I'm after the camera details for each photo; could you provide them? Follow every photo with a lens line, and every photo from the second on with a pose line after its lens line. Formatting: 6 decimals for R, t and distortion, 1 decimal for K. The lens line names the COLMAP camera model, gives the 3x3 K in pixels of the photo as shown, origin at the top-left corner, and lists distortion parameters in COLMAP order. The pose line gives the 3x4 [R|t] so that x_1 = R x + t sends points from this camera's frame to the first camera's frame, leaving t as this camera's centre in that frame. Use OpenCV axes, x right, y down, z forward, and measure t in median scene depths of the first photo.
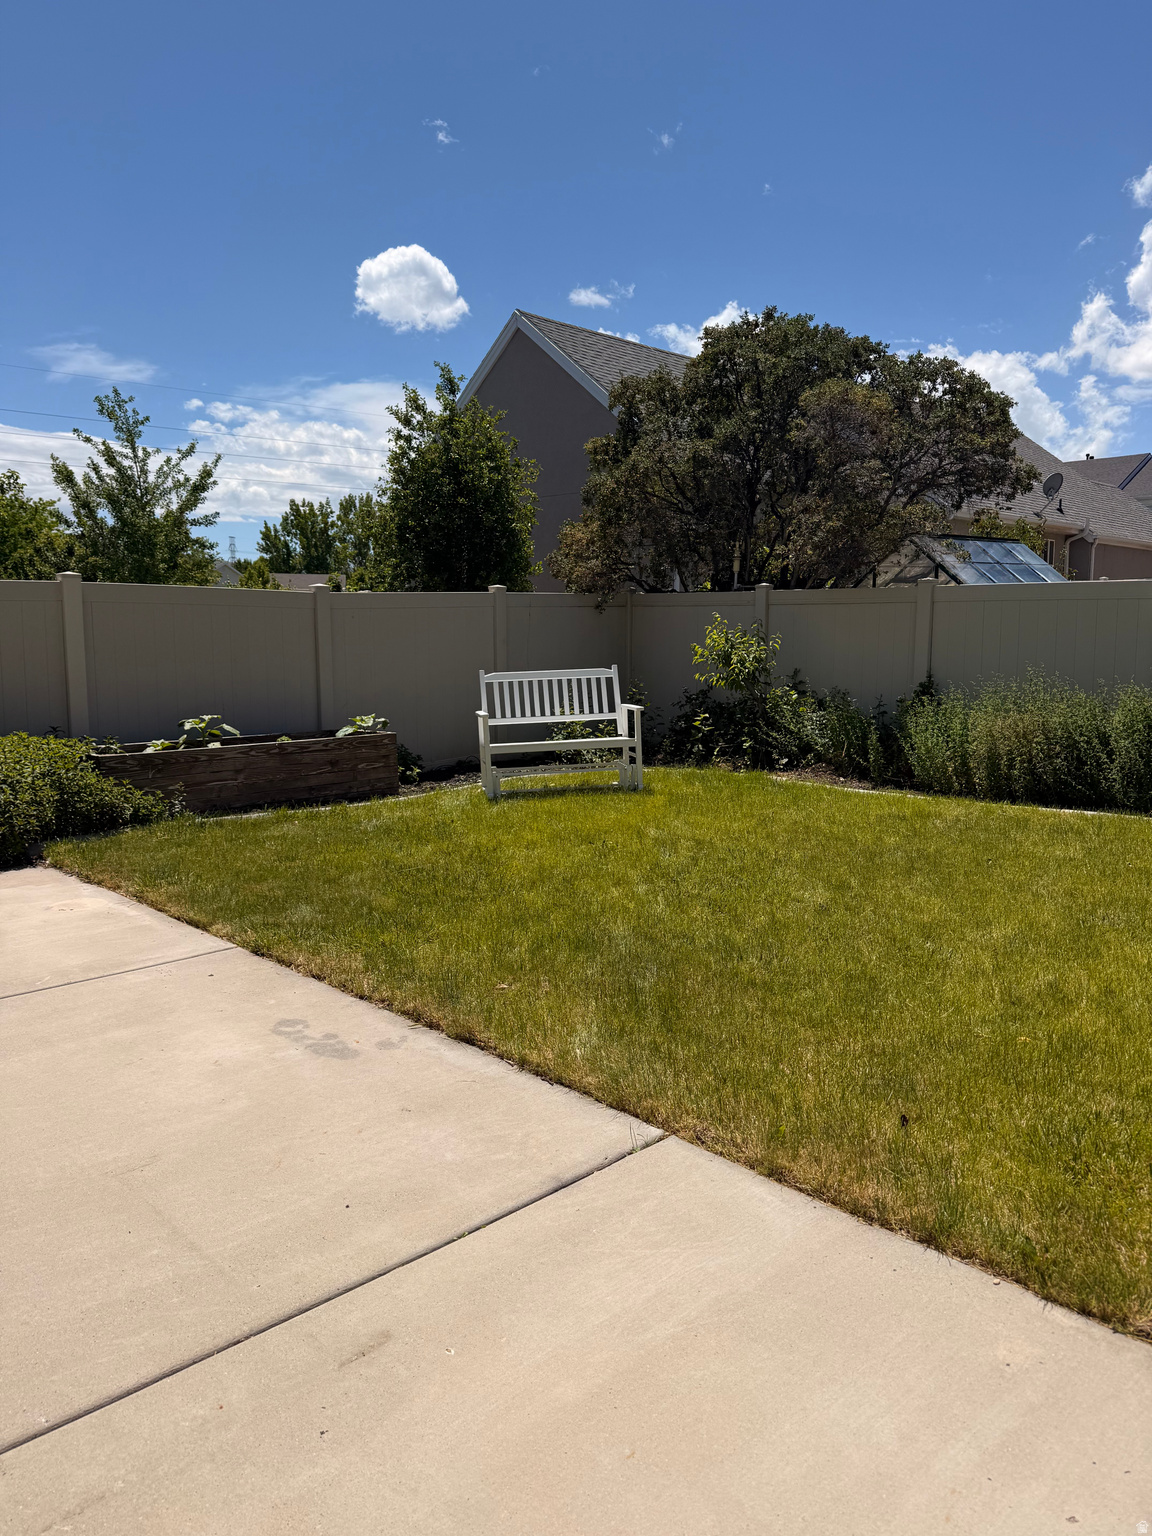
lens RADIAL K [[1082.4, 0, 623.4], [0, 1082.4, 806.1], [0, 0, 1]] dist [0.067837, -0.085288]
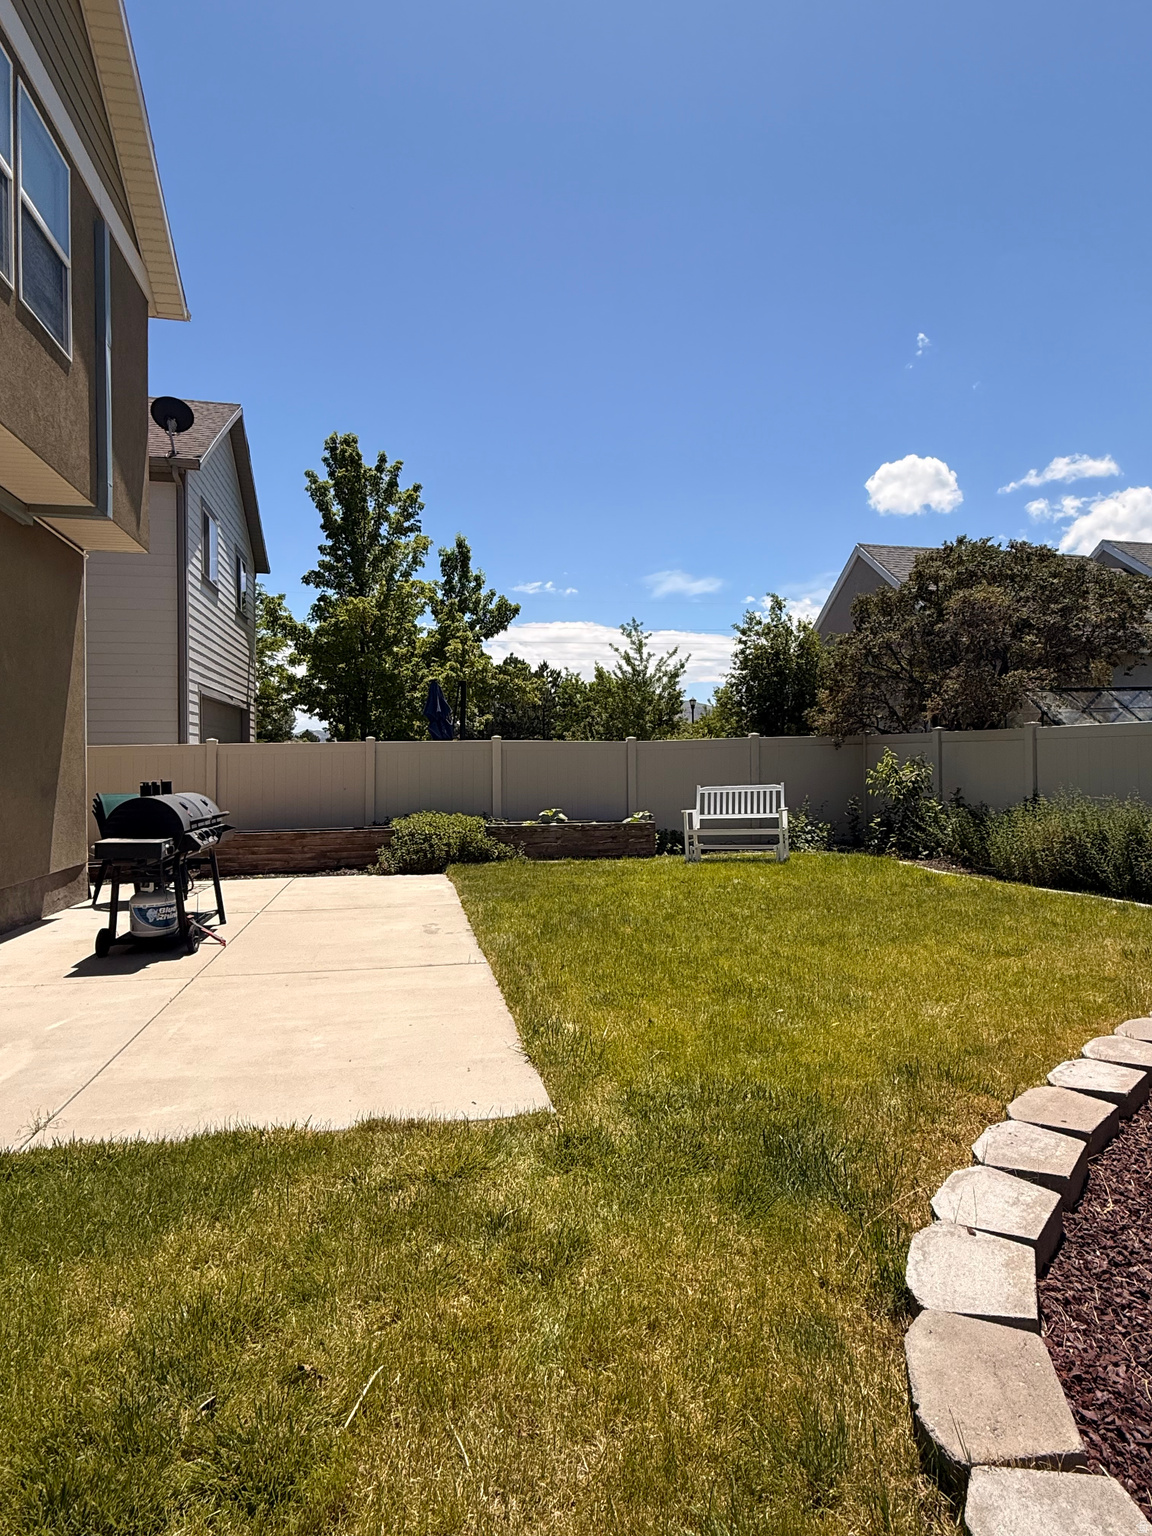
lens RADIAL K [[833.9, 0, 567.8], [0, 833.9, 781.8], [0, 0, 1]] dist [0.009961, 0.000574]
pose [[0.836155, 0.004731, -0.548473, 0.370028], [-0.078688, 0.990654, -0.111416, 0.025102], [0.542820, 0.136319, 0.828712, -0.163388]]
